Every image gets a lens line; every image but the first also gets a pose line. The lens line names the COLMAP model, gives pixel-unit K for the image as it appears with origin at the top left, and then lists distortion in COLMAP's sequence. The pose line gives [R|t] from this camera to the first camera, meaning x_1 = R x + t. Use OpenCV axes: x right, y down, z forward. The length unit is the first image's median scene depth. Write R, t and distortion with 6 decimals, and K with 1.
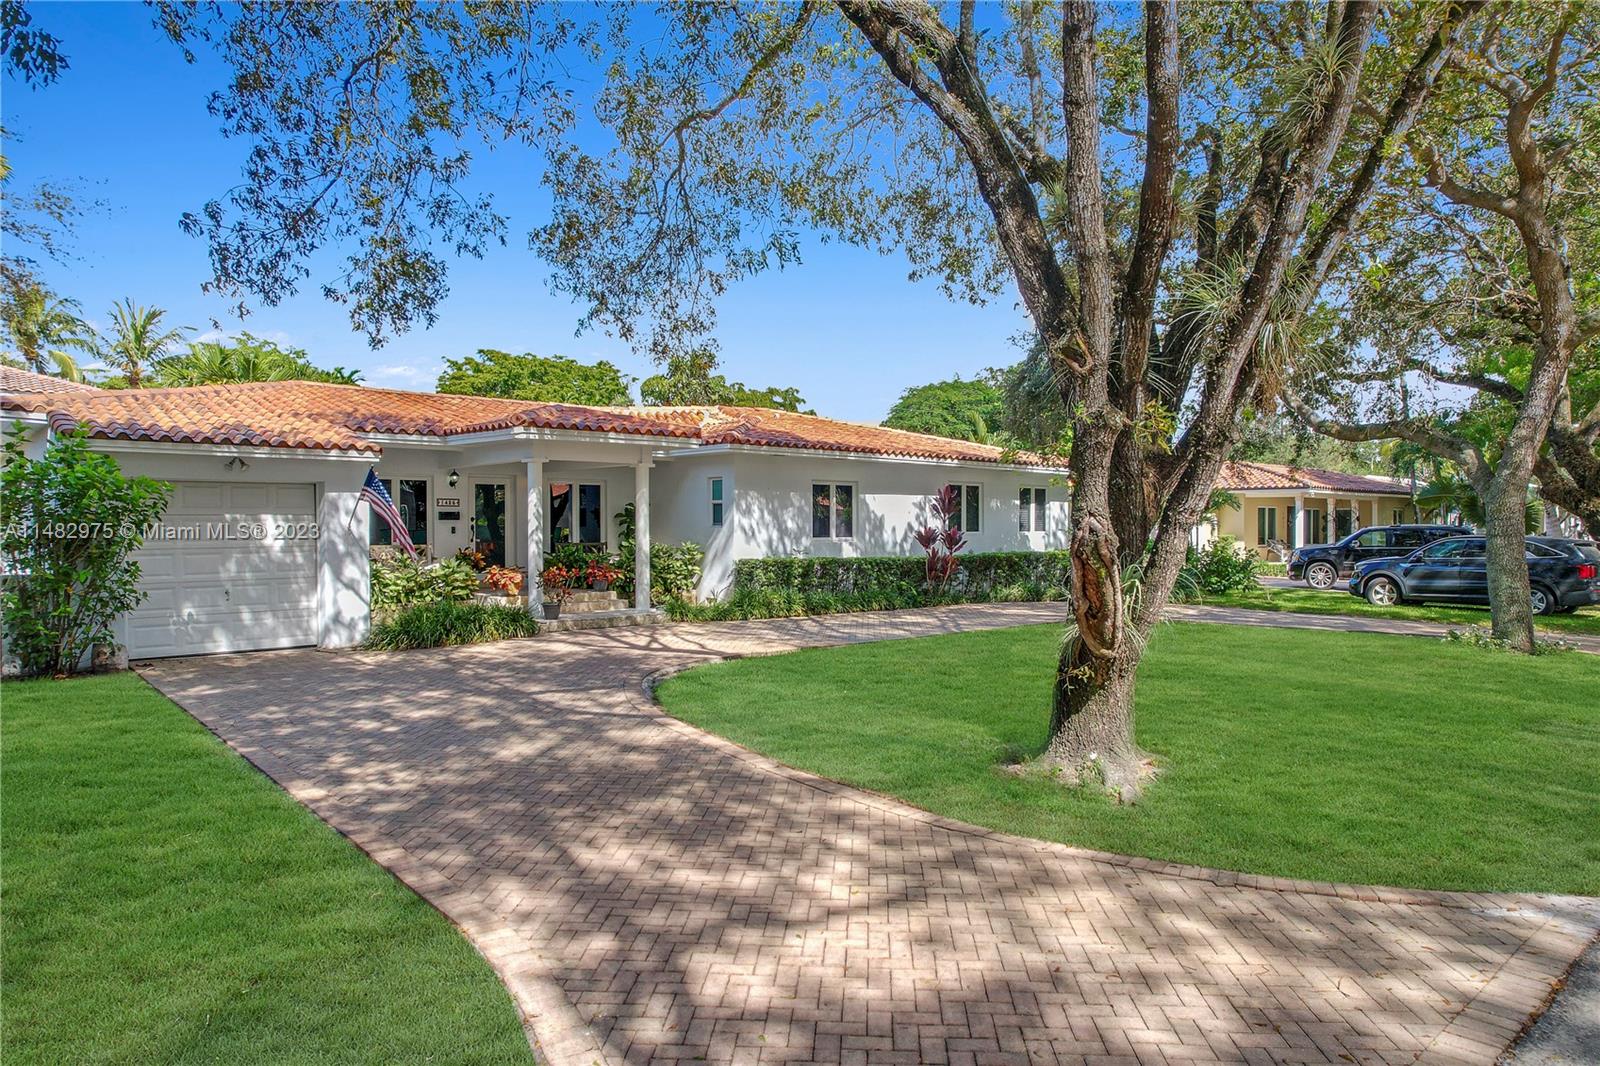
lens RADIAL K [[1012.5, 0, 800.0], [0, 1012.5, 533.0], [0, 0, 1]] dist [-0.072465, 0.055473]
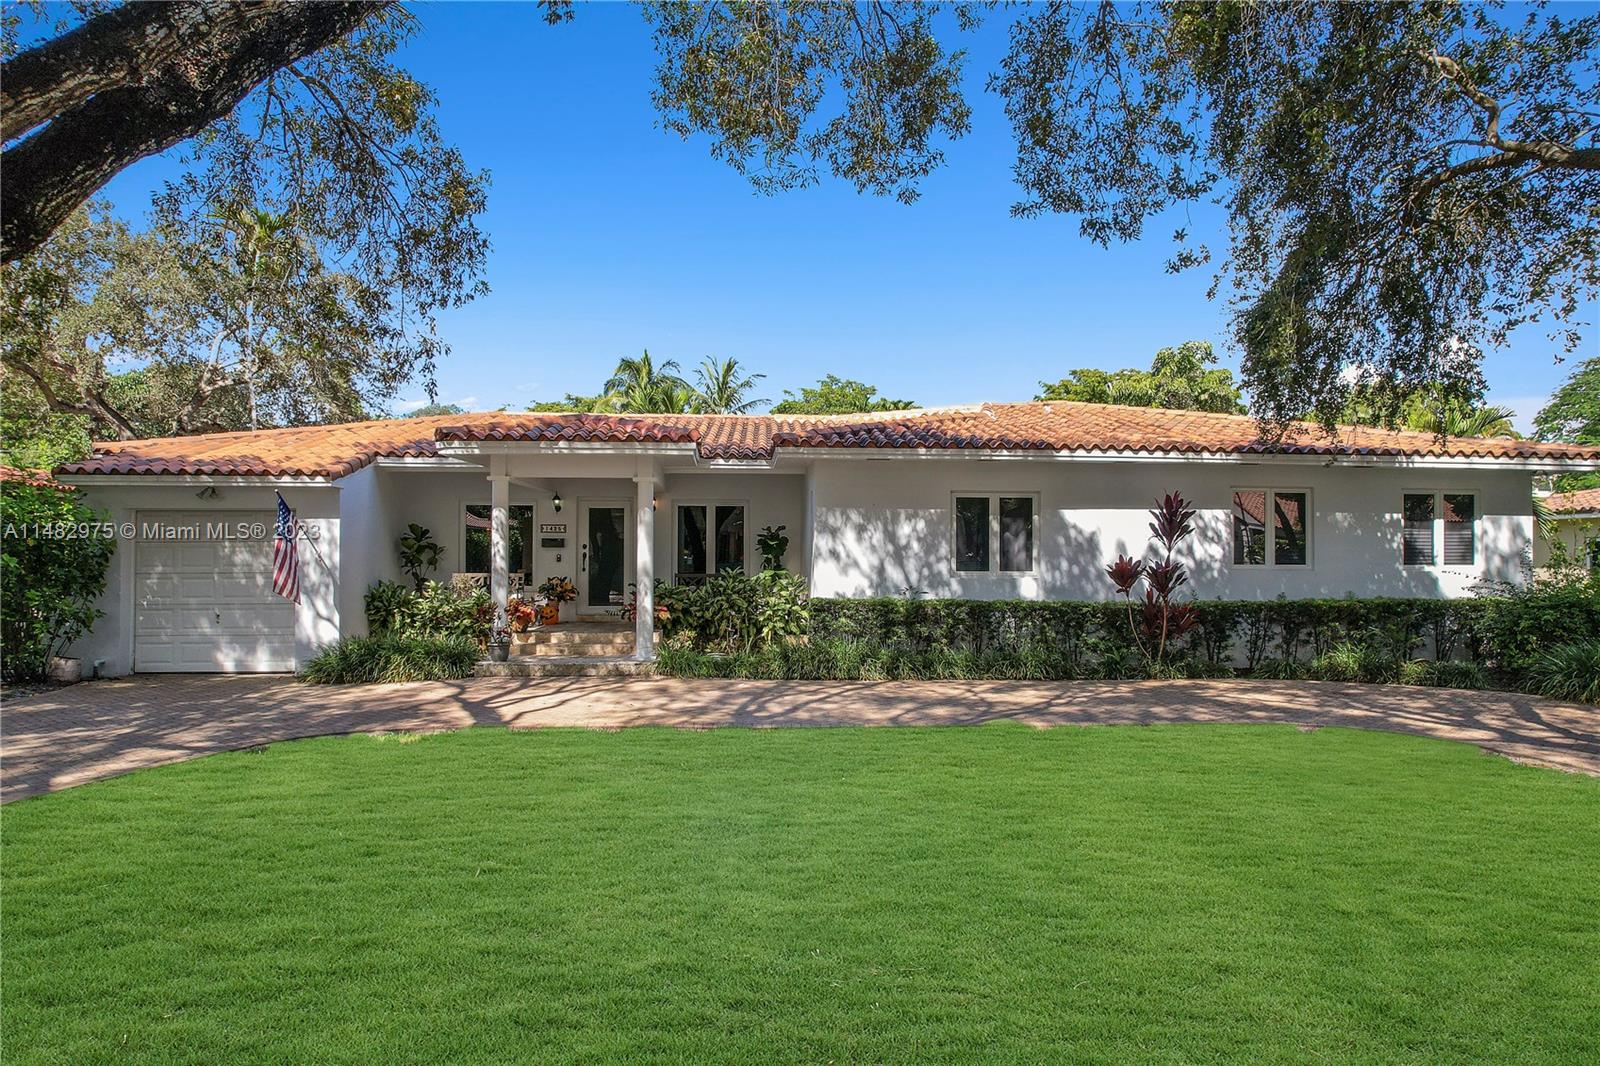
lens RADIAL K [[1012.5, 0, 800.0], [0, 1012.5, 533.0], [0, 0, 1]] dist [-0.072465, 0.055473]
pose [[0.789346, -0.009438, -0.613876, 0.370775], [-0.006289, 0.999705, -0.023457, -0.005146], [0.613916, 0.022376, 0.789054, 0.372989]]
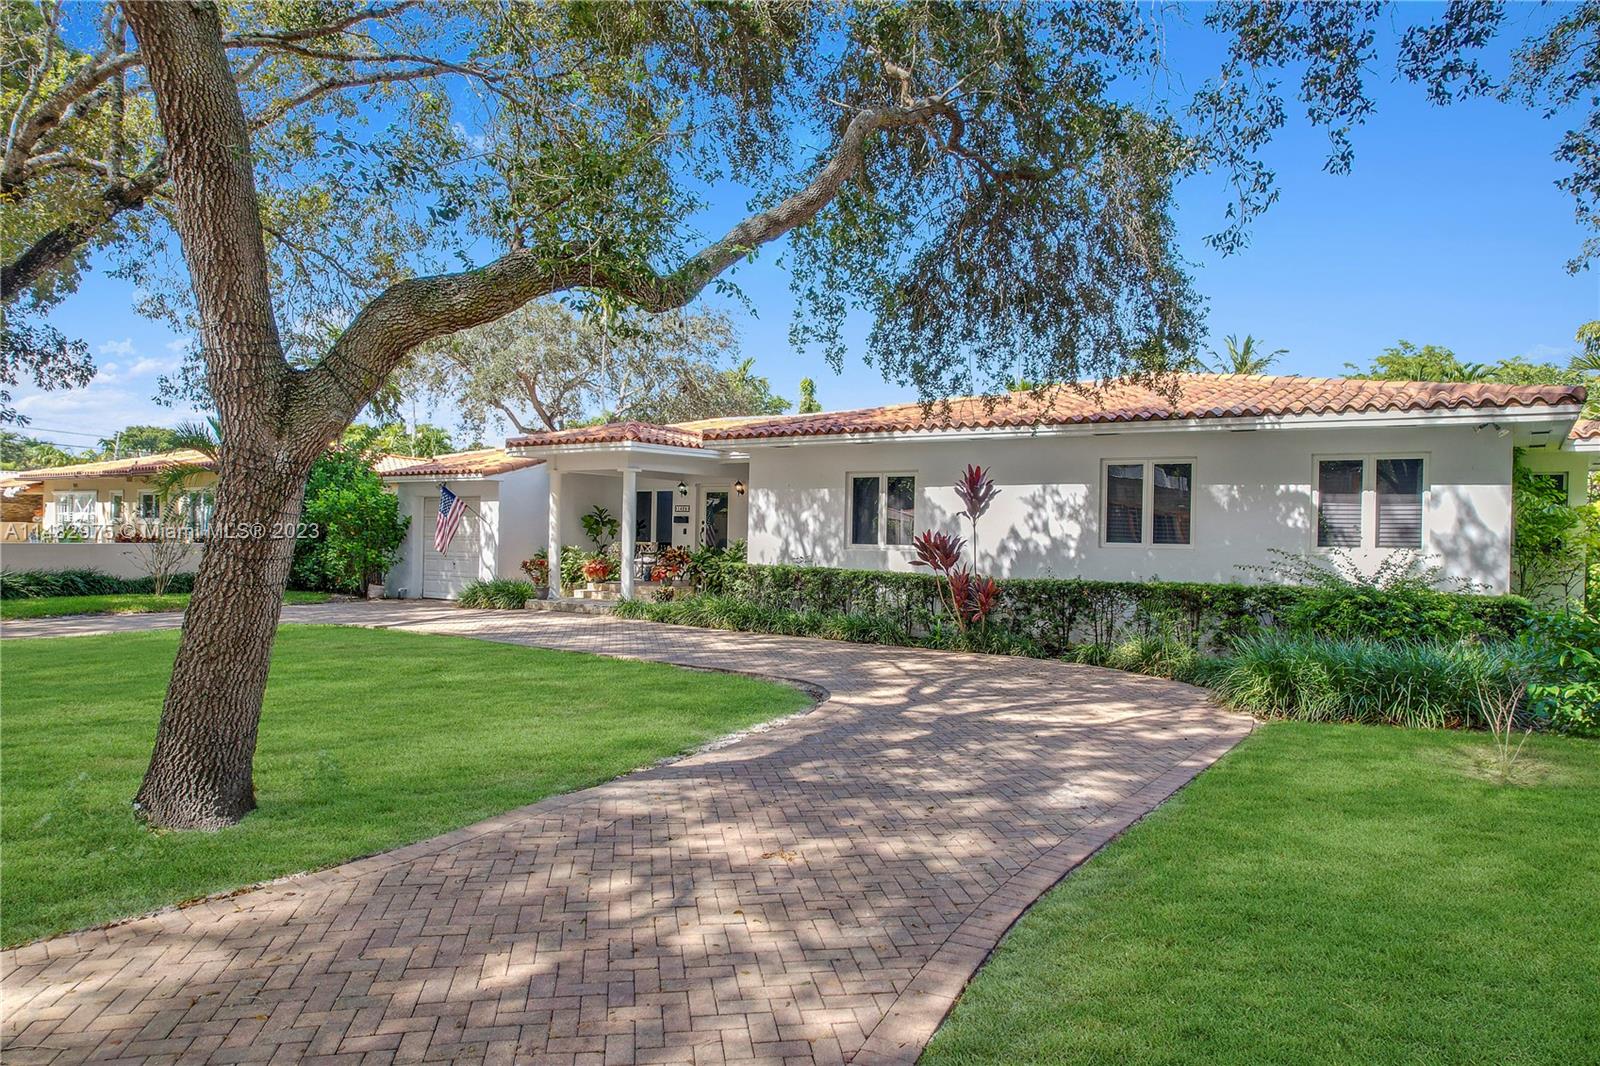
lens RADIAL K [[986.7, 0, 800.0], [0, 986.7, 533.0], [0, 0, 1]] dist [-0.058969, 0.000478]
pose [[0.239965, 0.003815, -0.970774, 0.772250], [-0.024337, 0.999702, -0.002087, -0.001765], [0.970476, 0.024126, 0.239986, 0.786578]]
